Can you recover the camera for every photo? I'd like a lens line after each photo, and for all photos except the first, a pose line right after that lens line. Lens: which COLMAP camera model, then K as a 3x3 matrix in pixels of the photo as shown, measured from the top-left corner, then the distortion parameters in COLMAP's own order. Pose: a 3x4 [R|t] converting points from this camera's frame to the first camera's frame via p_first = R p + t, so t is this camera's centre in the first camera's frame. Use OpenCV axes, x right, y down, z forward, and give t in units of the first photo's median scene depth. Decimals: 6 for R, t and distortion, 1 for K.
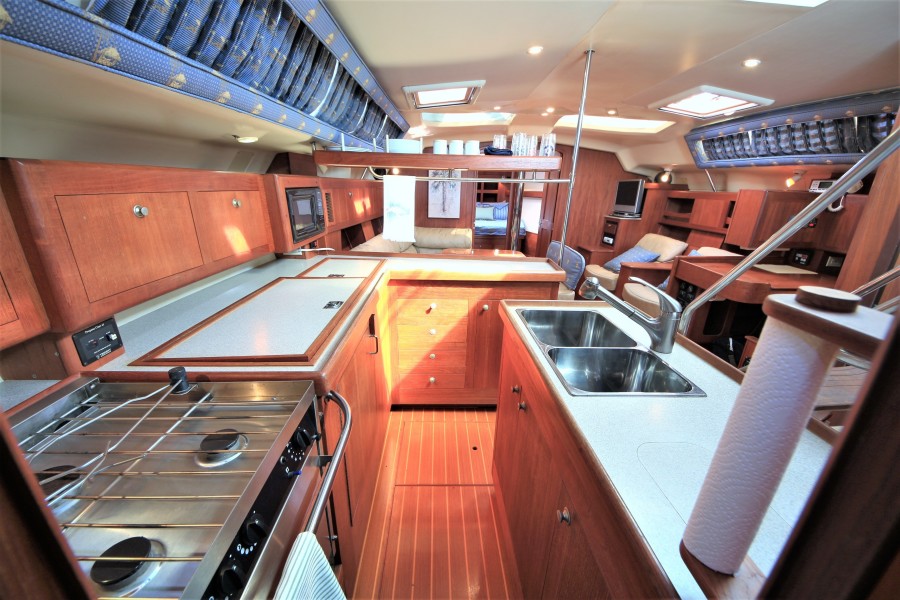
lens RADIAL K [[338.9, 0, 449.4], [0, 338.9, 305.1], [0, 0, 1]] dist [0.025381, -0.022209]
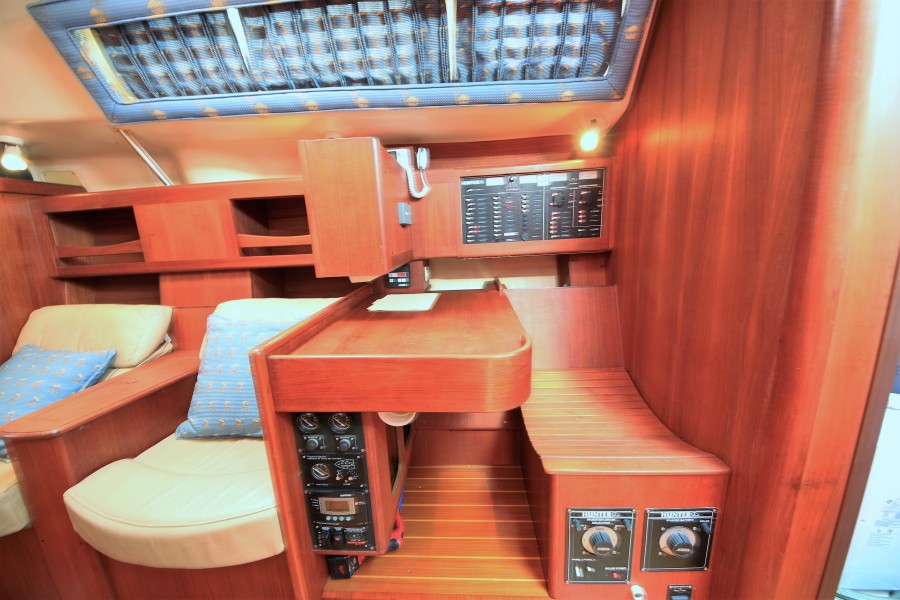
lens RADIAL K [[338.9, 0, 449.4], [0, 338.9, 305.1], [0, 0, 1]] dist [0.025381, -0.022209]
pose [[0.099187, -0.250803, 0.962943, 0.351627], [0.382981, 0.902791, 0.195687, -0.143721], [-0.918416, 0.349380, 0.185598, 0.660227]]
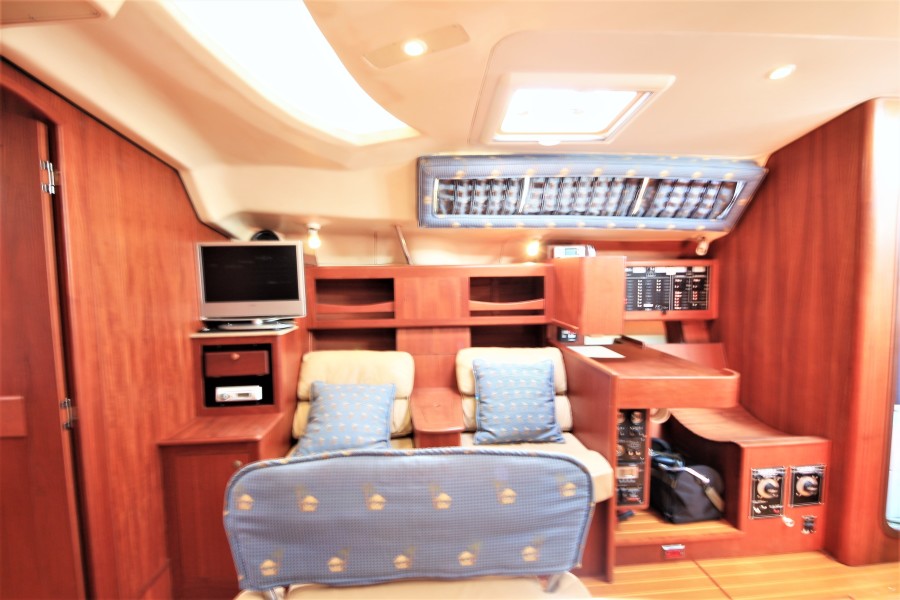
lens RADIAL K [[398.2, 0, 450.0], [0, 398.2, 300.0], [0, 0, 1]] dist [-0.000709, -0.015049]
pose [[-0.013677, -0.094940, 0.995389, 0.049289], [0.345955, 0.933551, 0.093796, -0.334312], [-0.938151, 0.345643, 0.020077, 0.994977]]
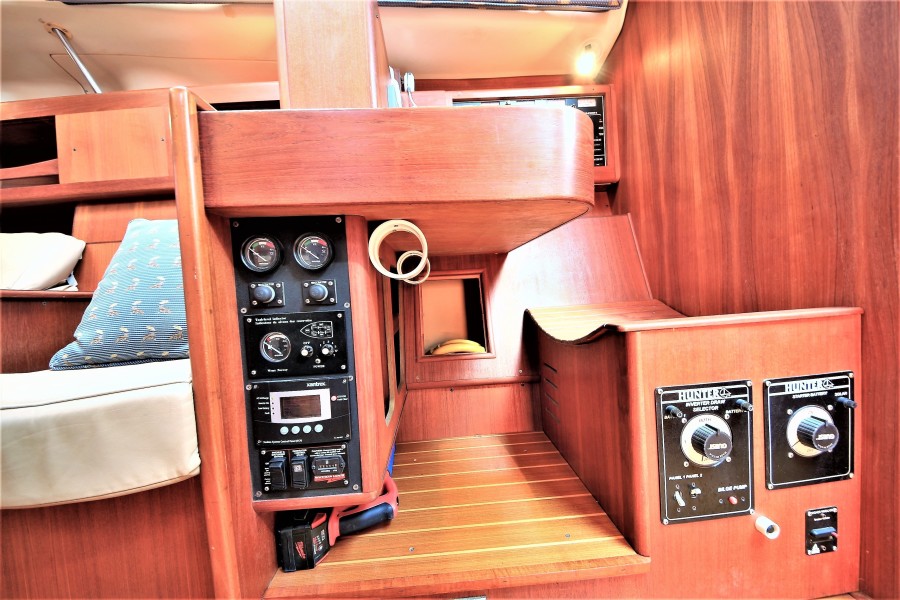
lens RADIAL K [[343.5, 0, 450.0], [0, 343.5, 300.0], [0, 0, 1]] dist [0.000812, -0.008319]
pose [[0.000153, -0.061784, 0.998090, 0.403136], [0.393241, 0.917682, 0.056747, -0.001594], [-0.919435, 0.392481, 0.024436, 0.762270]]
